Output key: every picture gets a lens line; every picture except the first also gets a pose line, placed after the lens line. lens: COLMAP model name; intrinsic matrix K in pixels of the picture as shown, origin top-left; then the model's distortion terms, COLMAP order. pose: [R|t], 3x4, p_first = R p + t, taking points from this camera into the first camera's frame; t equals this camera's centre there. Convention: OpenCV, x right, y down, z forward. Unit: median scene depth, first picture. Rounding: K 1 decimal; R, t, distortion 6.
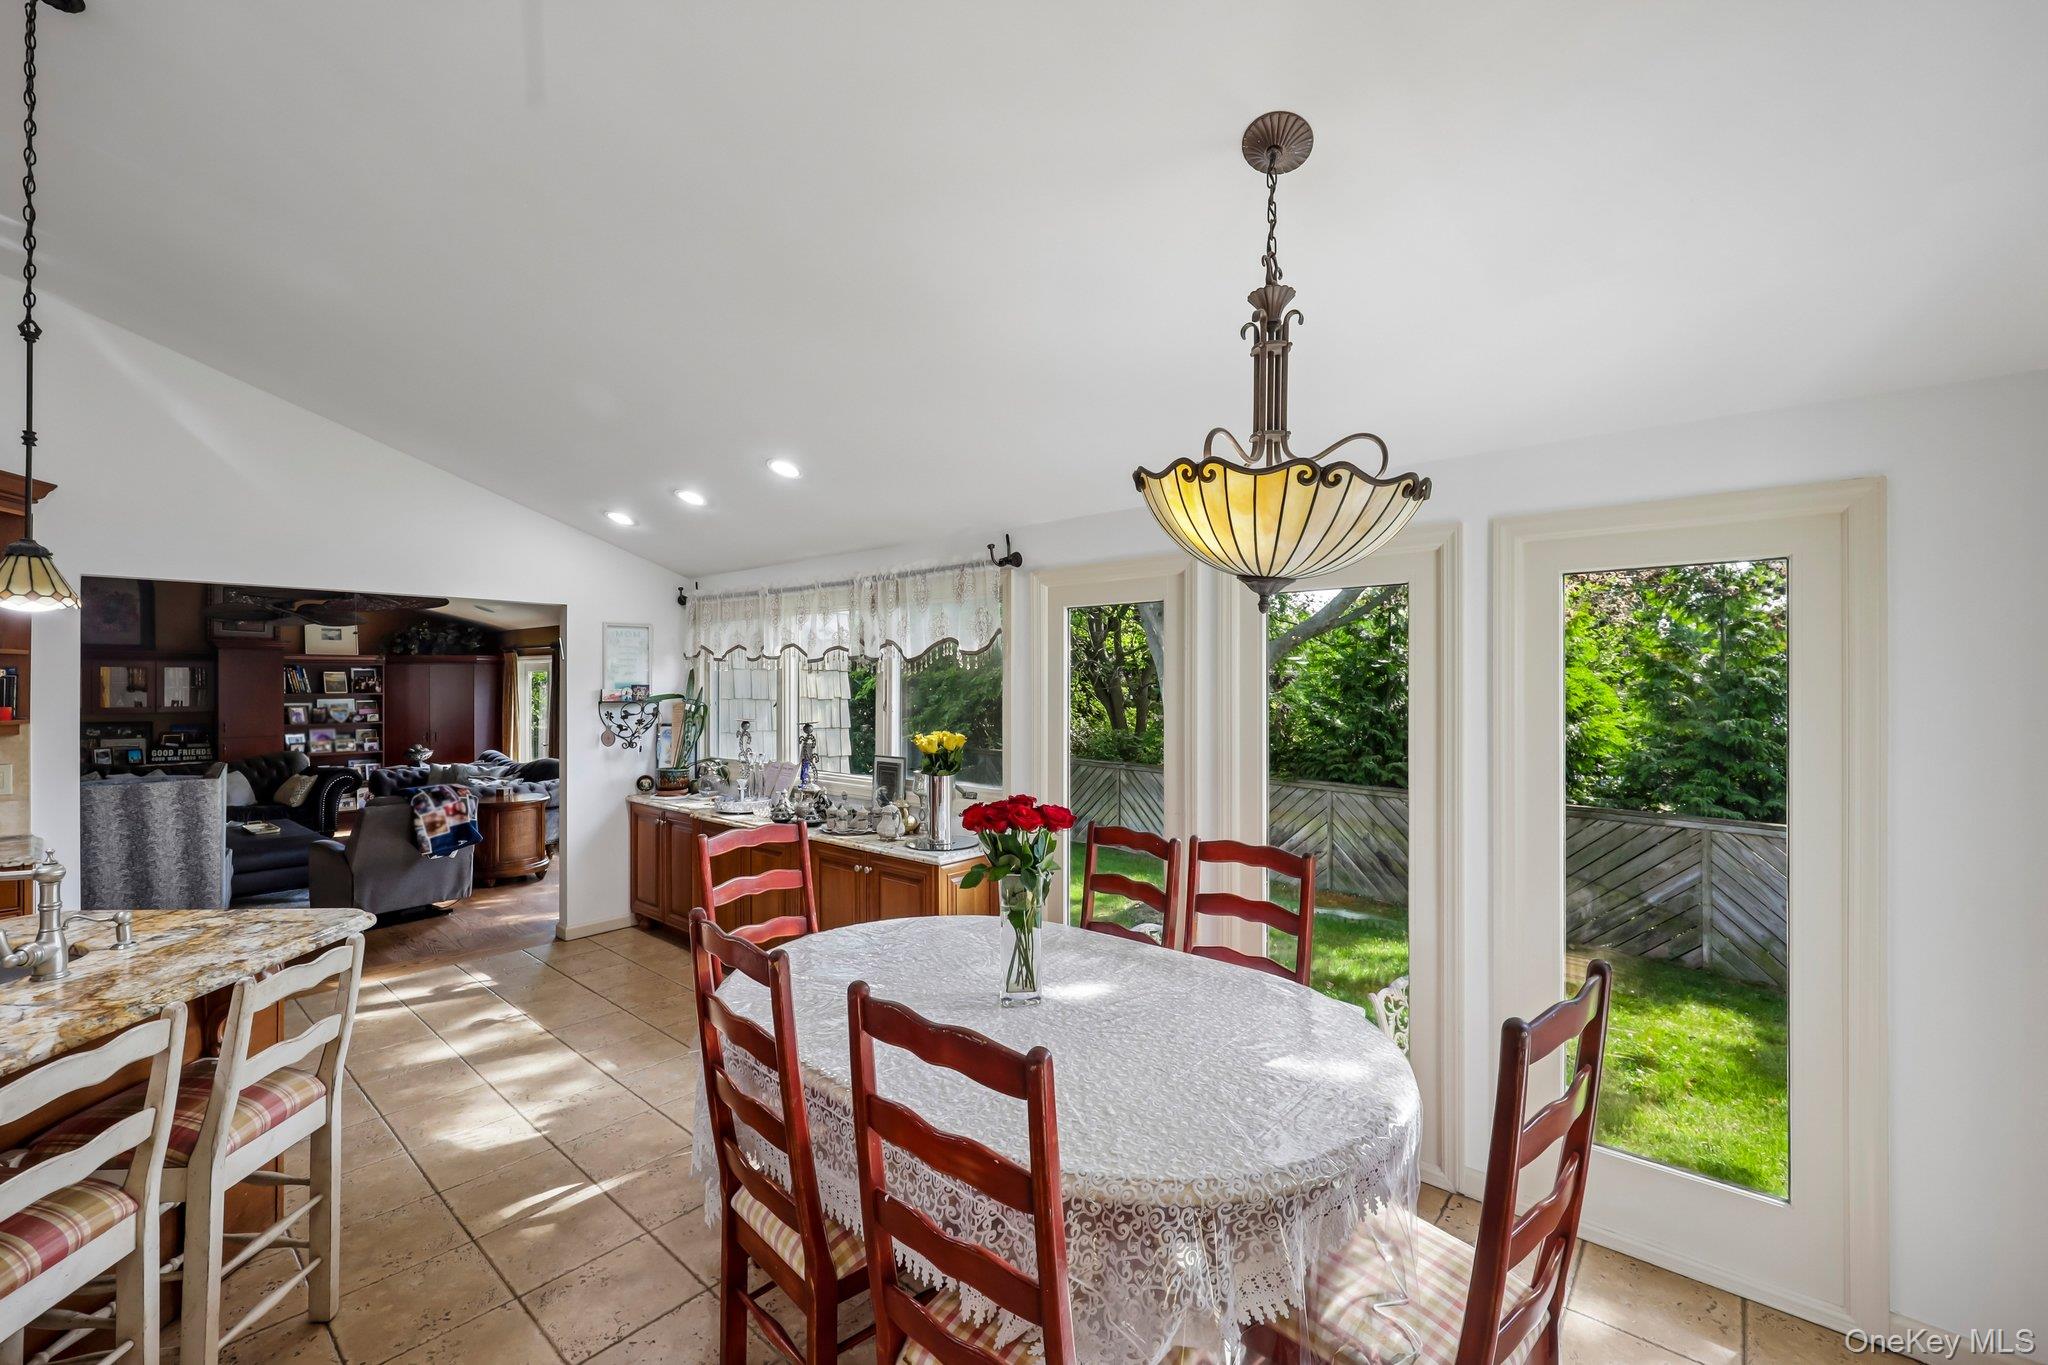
lens RADIAL K [[842.2, 0, 1028.9], [0, 842.2, 675.7], [0, 0, 1]] dist [-0.000765, 0.000077]
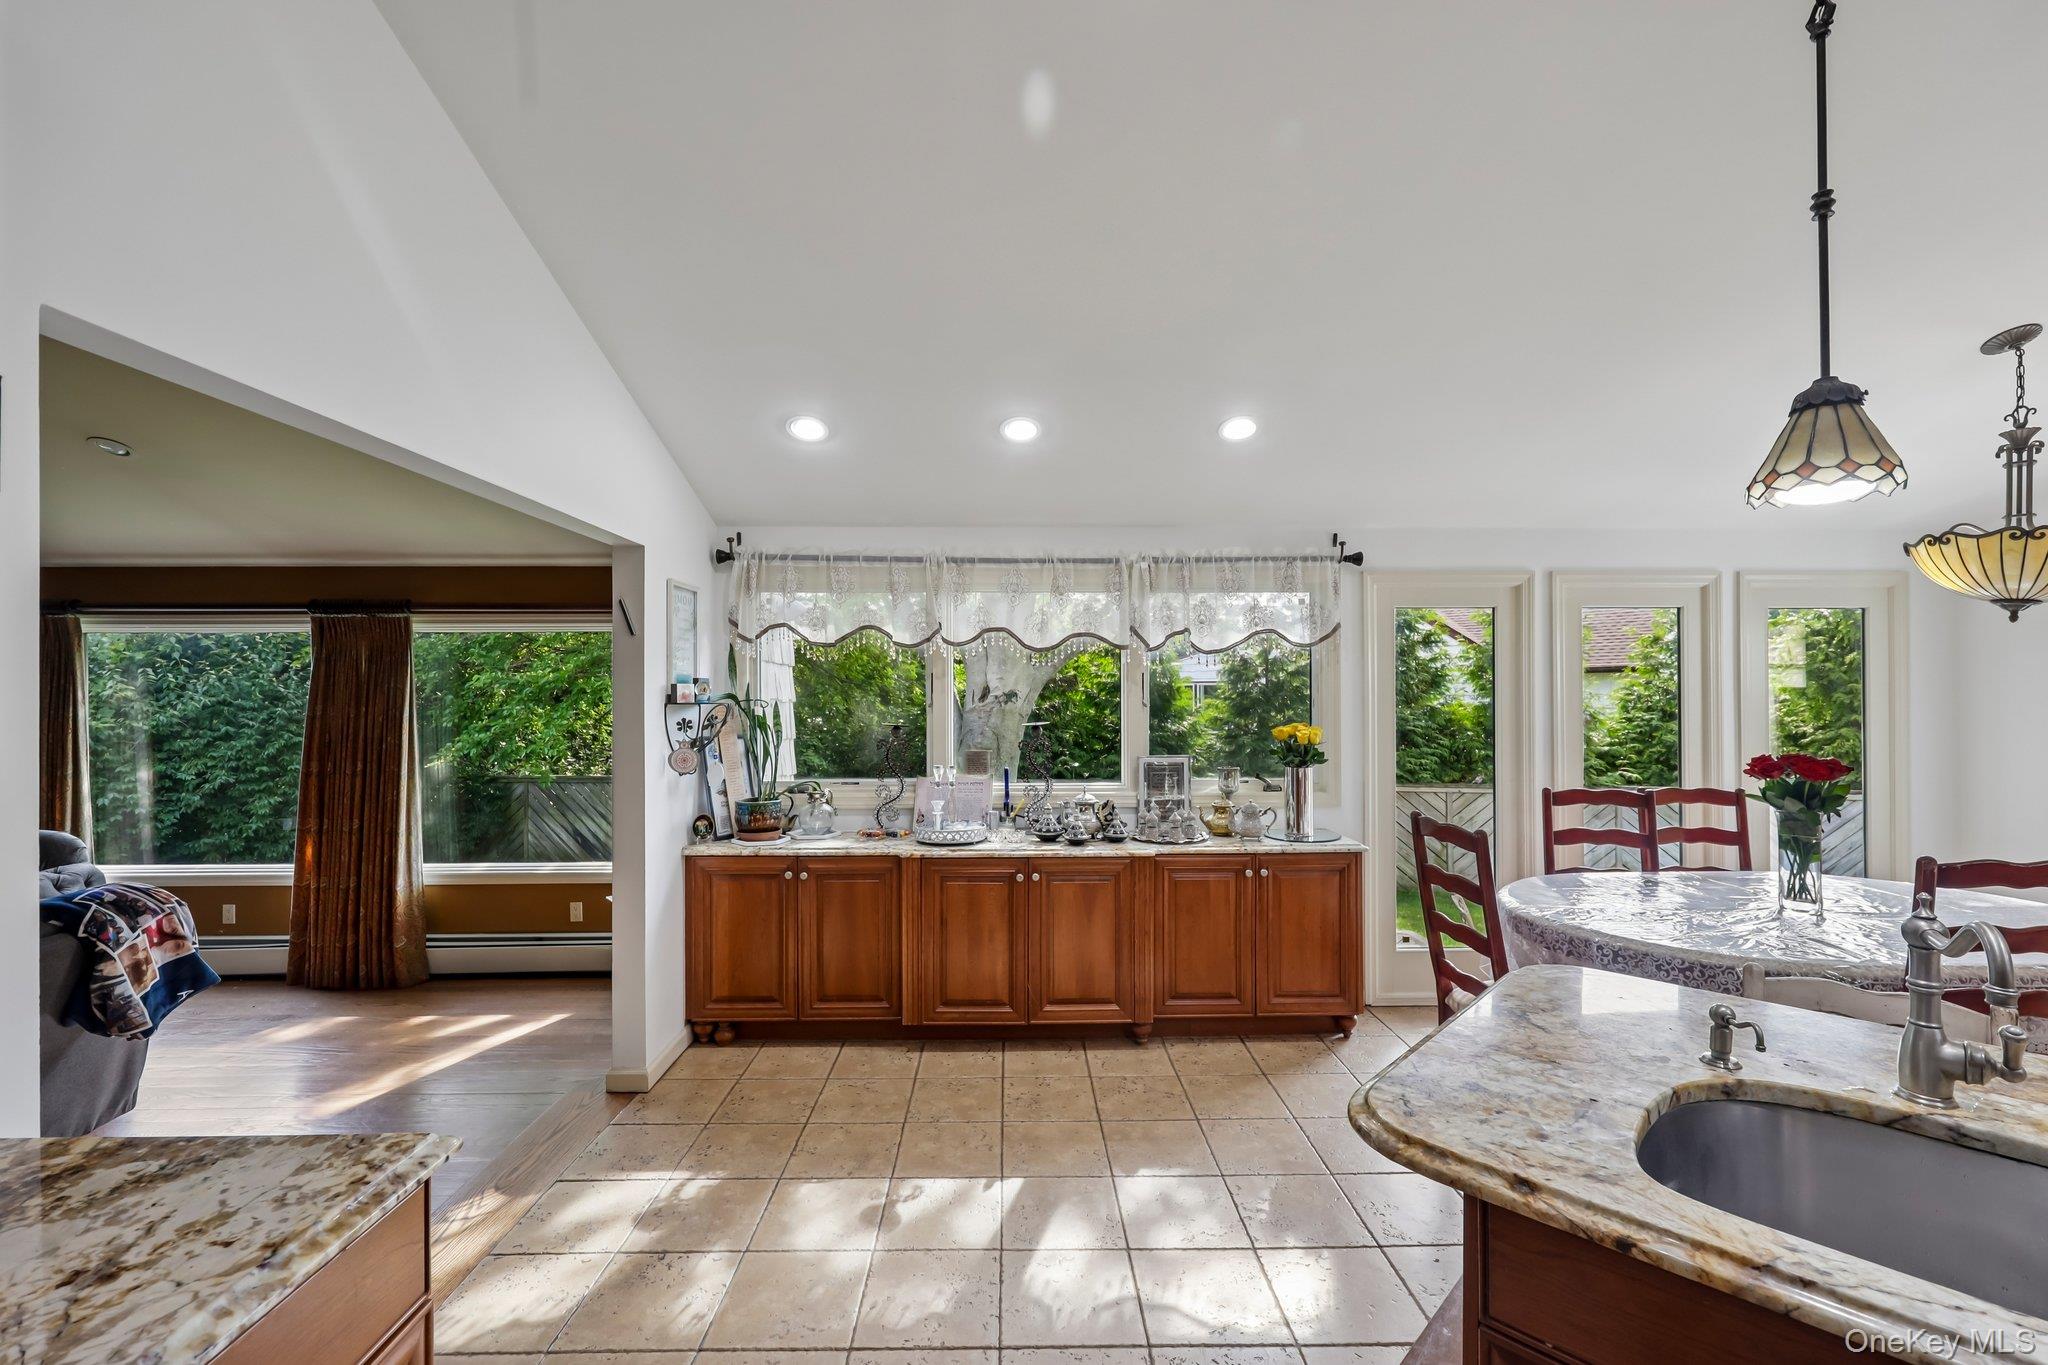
lens RADIAL K [[814.3, 0, 1025.7], [0, 814.3, 690.9], [0, 0, 1]] dist [-0.000009, 0.000022]
pose [[0.740088, -0.008714, 0.672454, -0.942224], [-0.000184, 0.999913, 0.013160, 0.017301], [-0.672510, -0.009864, 0.740022, 0.459286]]
